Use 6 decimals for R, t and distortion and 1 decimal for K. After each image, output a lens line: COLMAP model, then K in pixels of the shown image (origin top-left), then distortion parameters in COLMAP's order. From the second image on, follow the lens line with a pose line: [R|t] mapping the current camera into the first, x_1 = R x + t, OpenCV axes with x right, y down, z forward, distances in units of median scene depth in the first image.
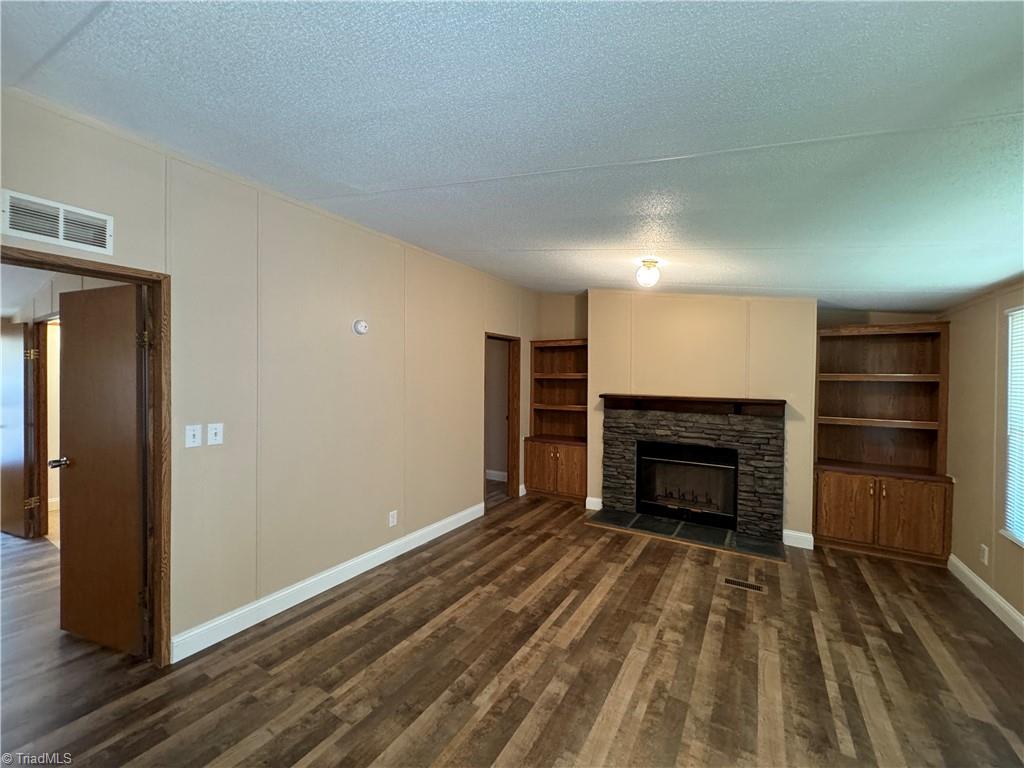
lens RADIAL K [[407.3, 0, 513.8], [0, 407.3, 382.5], [0, 0, 1]] dist [-0.001516, 0.000258]
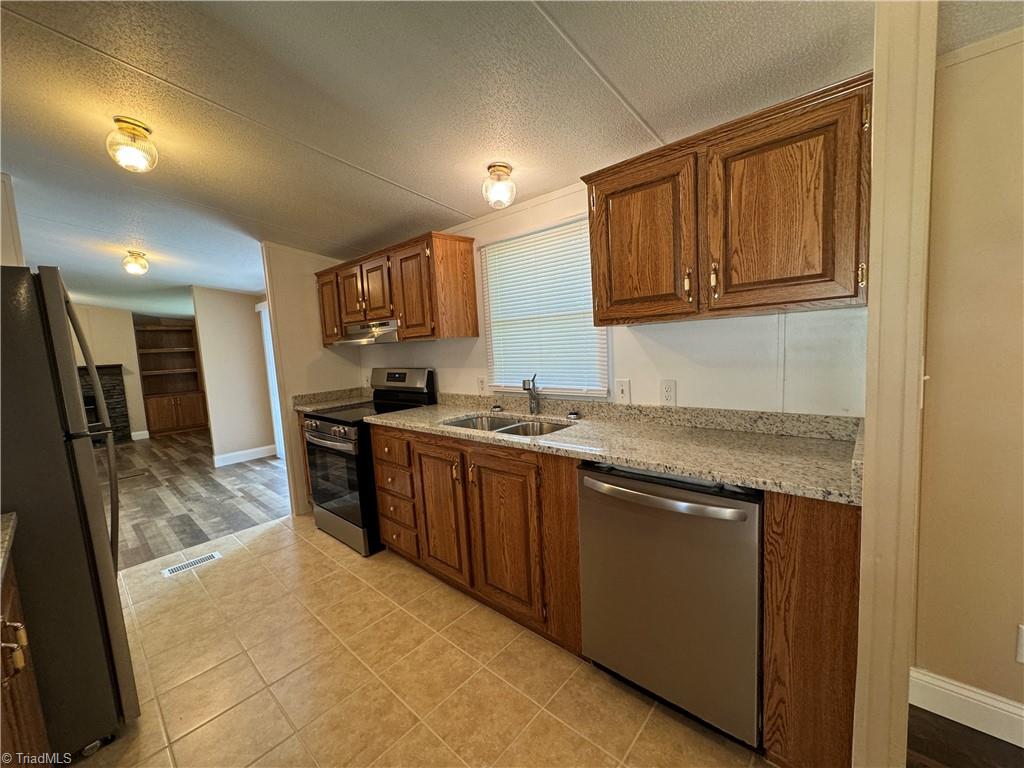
lens RADIAL K [[407.3, 0, 506.5], [0, 407.3, 383.7], [0, 0, 1]] dist [-0.001516, 0.000258]
pose [[0.190419, -0.115413, 0.974895, -0.818100], [0.063689, 0.992426, 0.105048, 0.047214], [-0.979635, 0.042087, 0.196327, -1.083648]]
